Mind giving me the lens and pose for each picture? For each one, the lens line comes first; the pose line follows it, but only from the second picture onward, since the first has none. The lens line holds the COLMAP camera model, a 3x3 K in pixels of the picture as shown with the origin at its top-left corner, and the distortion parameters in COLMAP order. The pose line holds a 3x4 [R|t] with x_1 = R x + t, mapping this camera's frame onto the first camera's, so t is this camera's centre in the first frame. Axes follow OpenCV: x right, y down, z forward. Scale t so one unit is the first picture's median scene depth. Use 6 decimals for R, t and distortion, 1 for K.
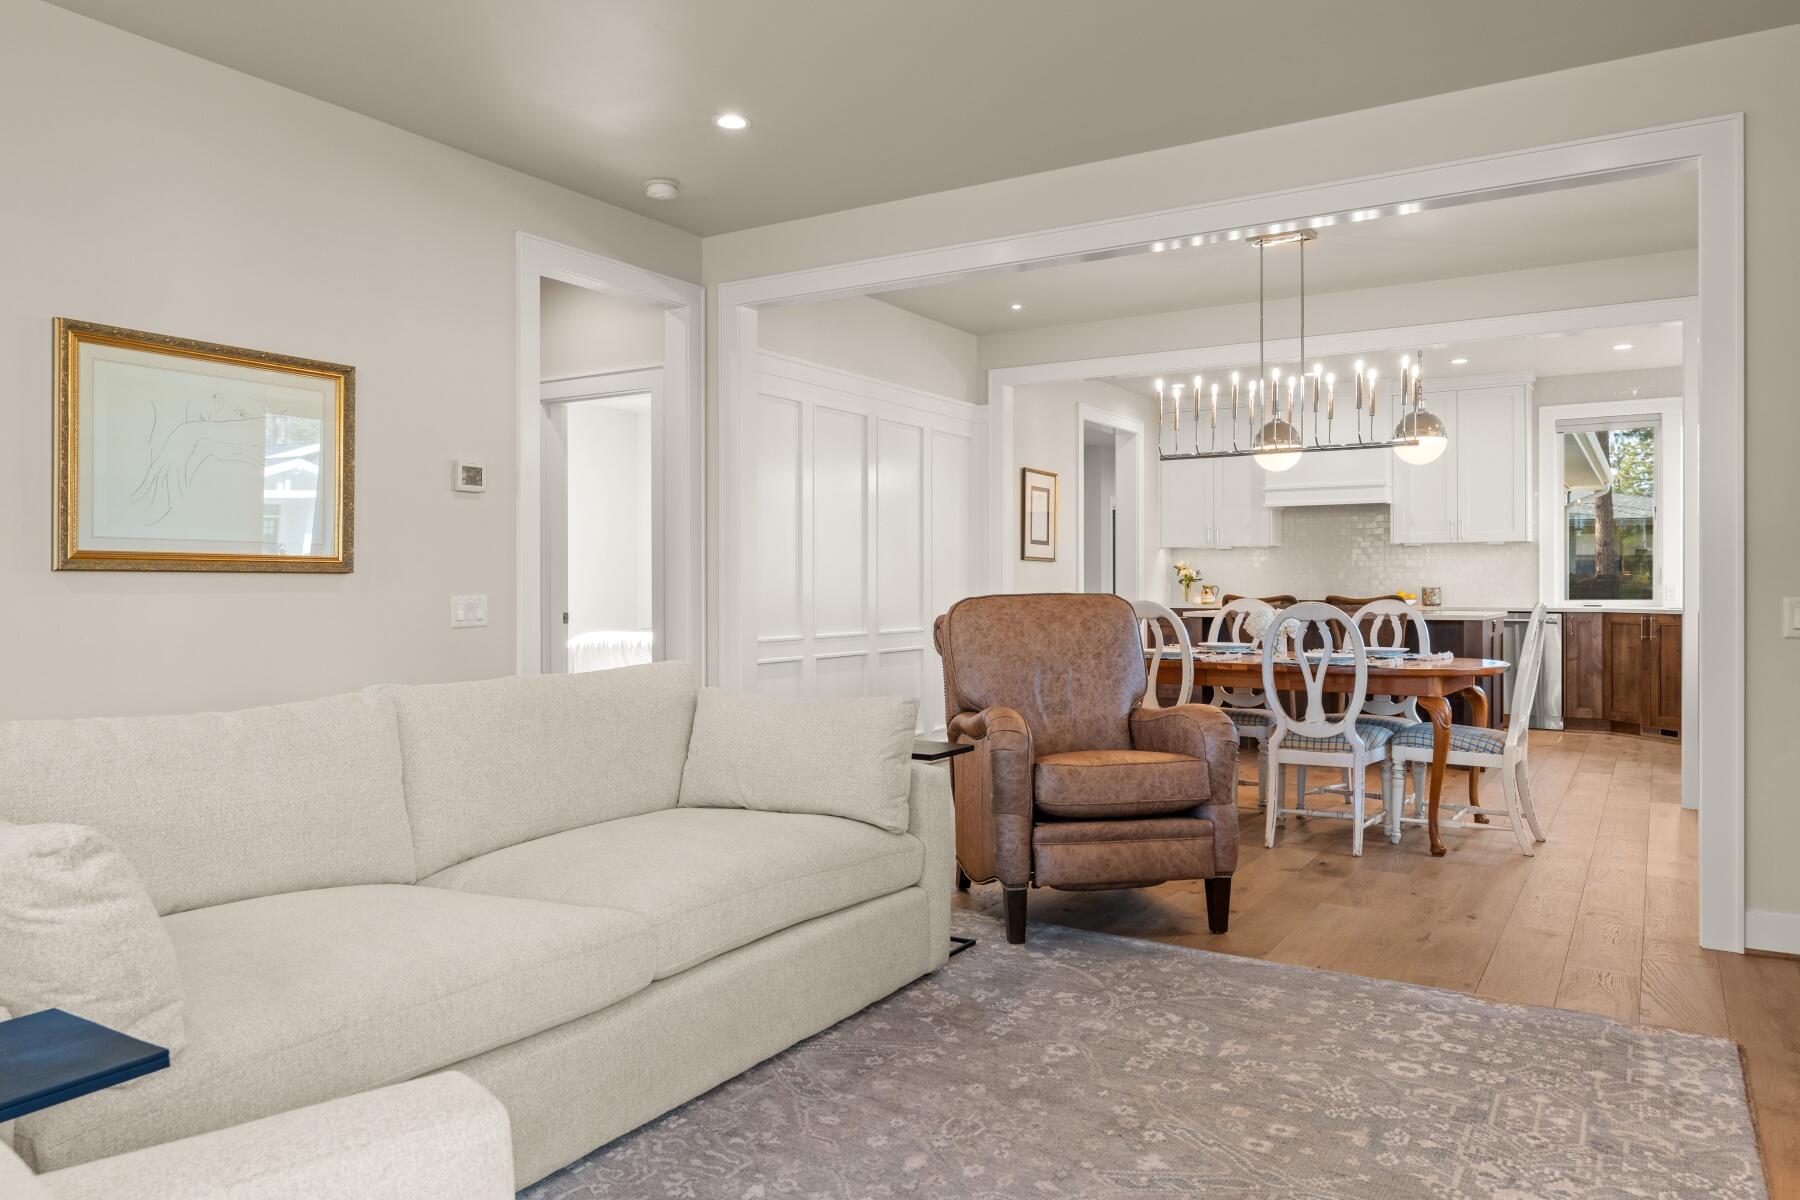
lens RADIAL K [[1222.9, 0, 900.0], [0, 1222.9, 581.6], [0, 0, 1]] dist [0.004559, -0.002907]
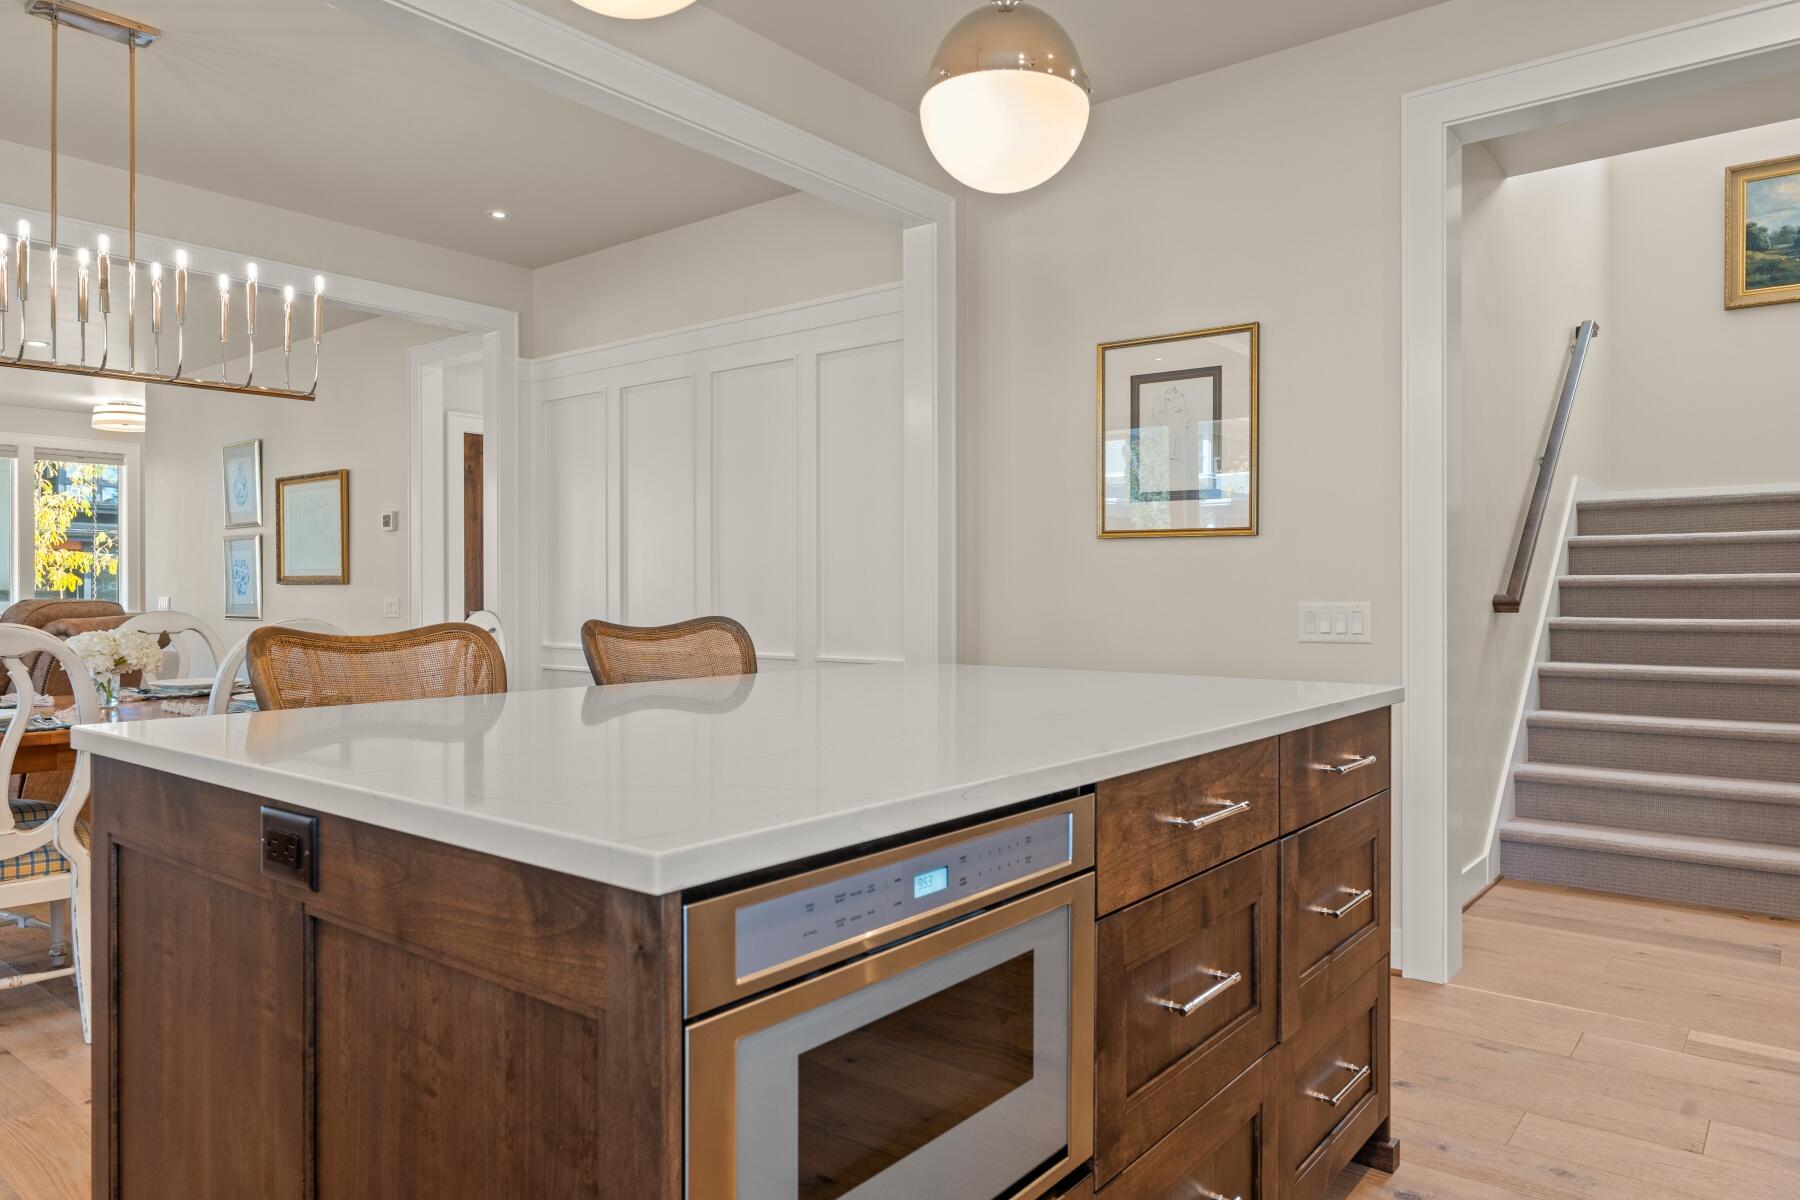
lens RADIAL K [[1164.7, 0, 900.4], [0, 1164.7, 597.9], [0, 0, 1]] dist [-0.003431, -0.000551]
pose [[-0.113829, 0.007542, -0.993472, 0.555209], [0.003215, 0.999969, 0.007223, 0.001954], [0.993495, -0.002372, -0.113849, 0.968654]]
